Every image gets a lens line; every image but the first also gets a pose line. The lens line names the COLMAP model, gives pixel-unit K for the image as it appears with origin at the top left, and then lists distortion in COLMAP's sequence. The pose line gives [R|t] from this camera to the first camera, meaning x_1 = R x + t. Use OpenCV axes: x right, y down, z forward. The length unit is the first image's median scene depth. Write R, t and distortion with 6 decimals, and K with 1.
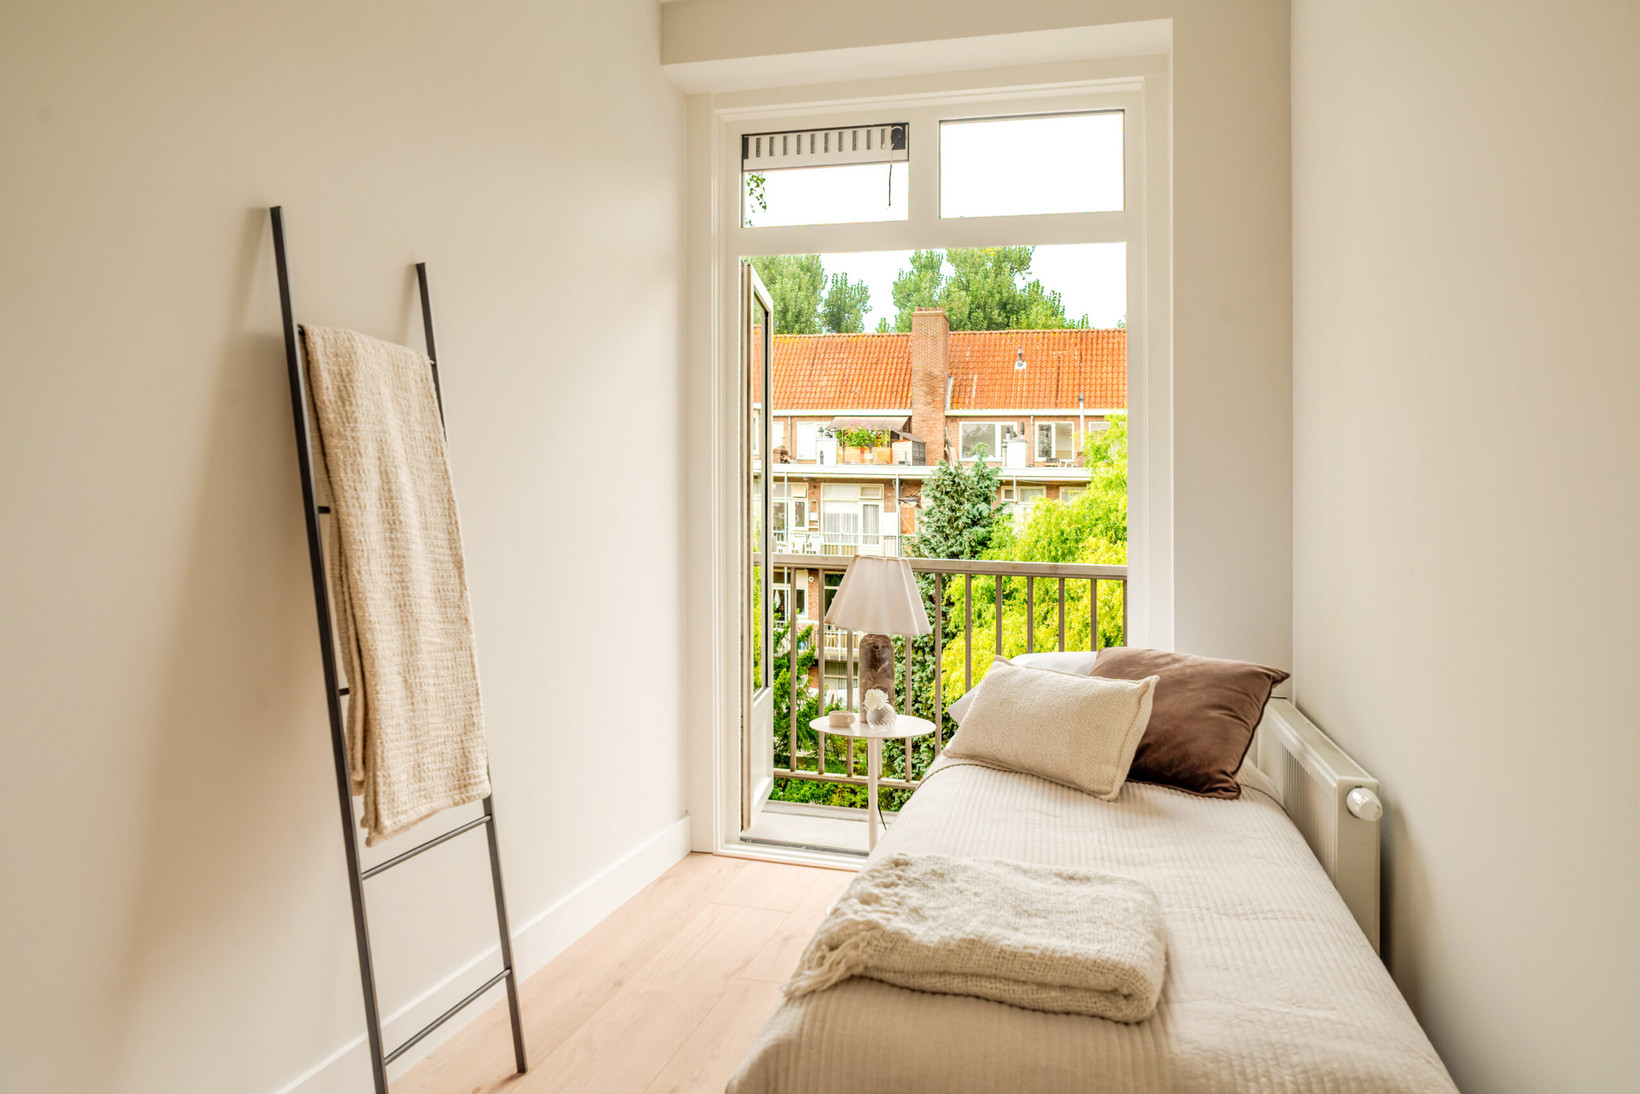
lens RADIAL K [[1046.3, 0, 820.0], [0, 1046.3, 547.0], [0, 0, 1]] dist [-0.000167, 0.000030]
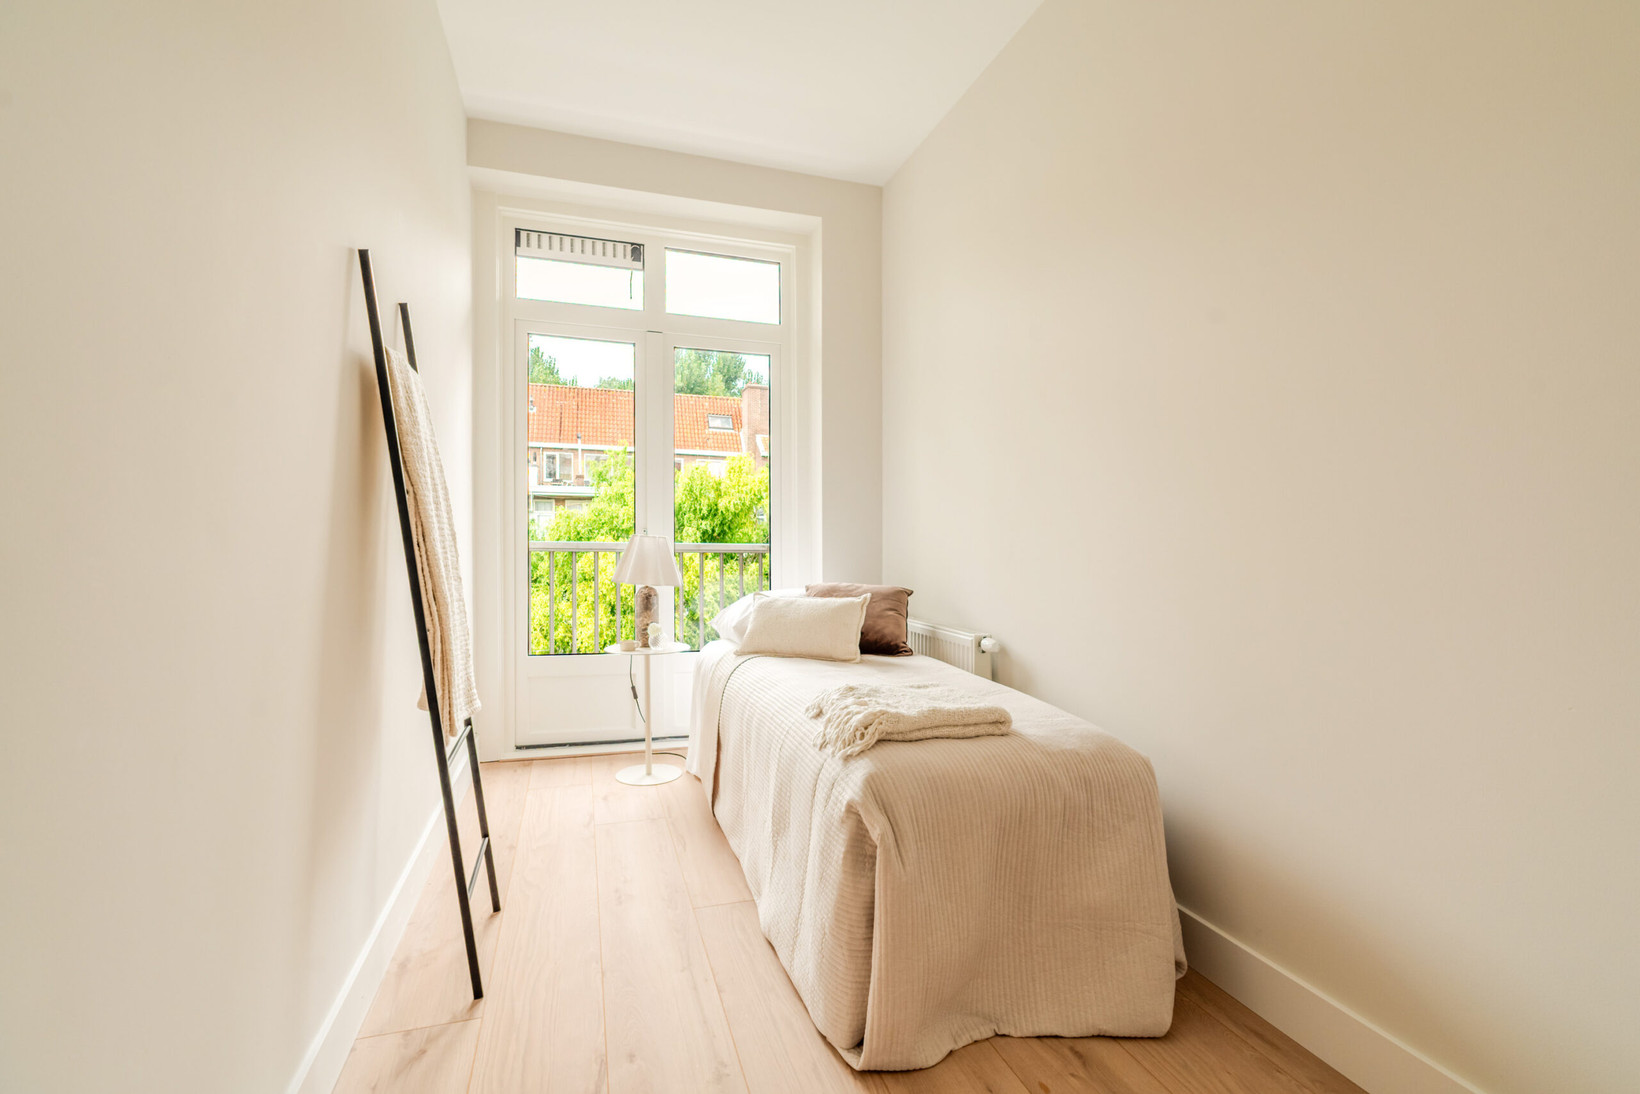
lens RADIAL K [[748.6, 0, 801.7], [0, 748.6, 551.5], [0, 0, 1]] dist [-0.000299, -0.000174]
pose [[0.851624, -0.023682, 0.523619, -0.279771], [0.018955, 0.999717, 0.014387, 0.018620], [-0.523811, -0.002327, 0.851831, -0.024153]]
